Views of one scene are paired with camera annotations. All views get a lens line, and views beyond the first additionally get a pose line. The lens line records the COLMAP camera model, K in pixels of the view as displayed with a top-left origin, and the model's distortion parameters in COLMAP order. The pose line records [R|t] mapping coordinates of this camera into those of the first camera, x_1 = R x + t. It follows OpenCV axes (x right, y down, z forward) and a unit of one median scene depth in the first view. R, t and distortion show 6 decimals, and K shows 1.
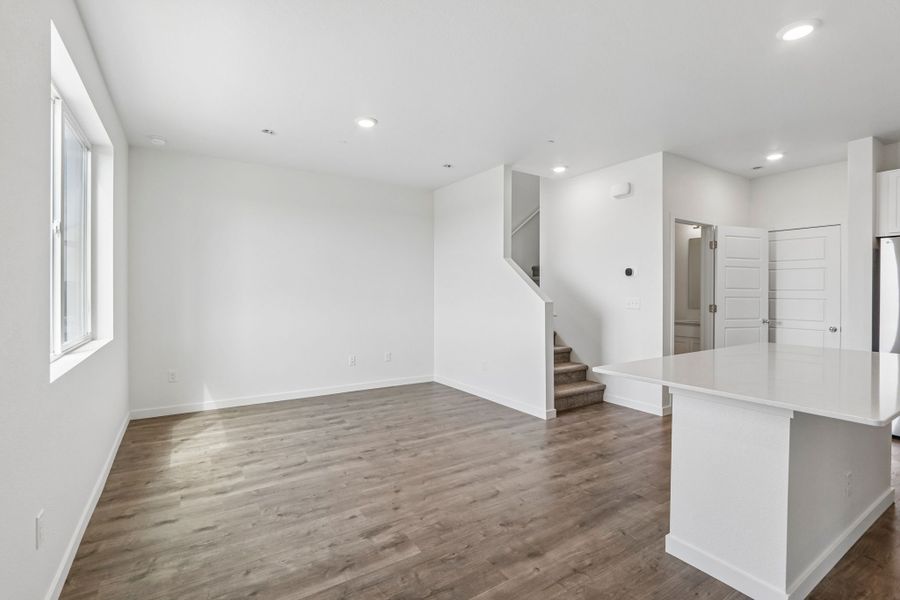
lens RADIAL K [[414.5, 0, 443.2], [0, 414.5, 298.5], [0, 0, 1]] dist [-0.003706, -0.000667]
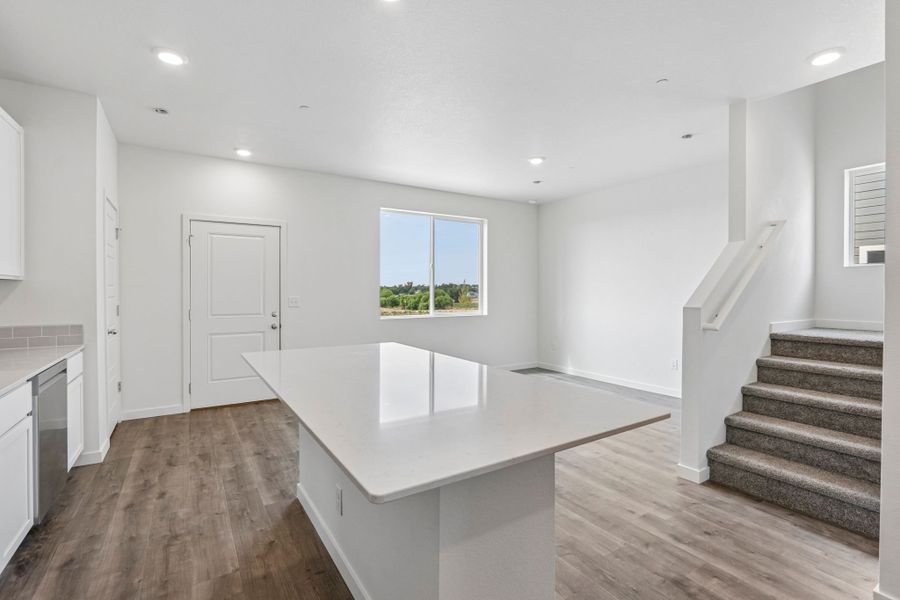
lens RADIAL K [[414.5, 0, 446.0], [0, 414.5, 292.9], [0, 0, 1]] dist [-0.003706, -0.000667]
pose [[-0.005652, -0.000670, -0.999984, 0.917207], [-0.025170, 0.999683, -0.000528, -0.003364], [0.999667, 0.025167, -0.005667, 0.593465]]
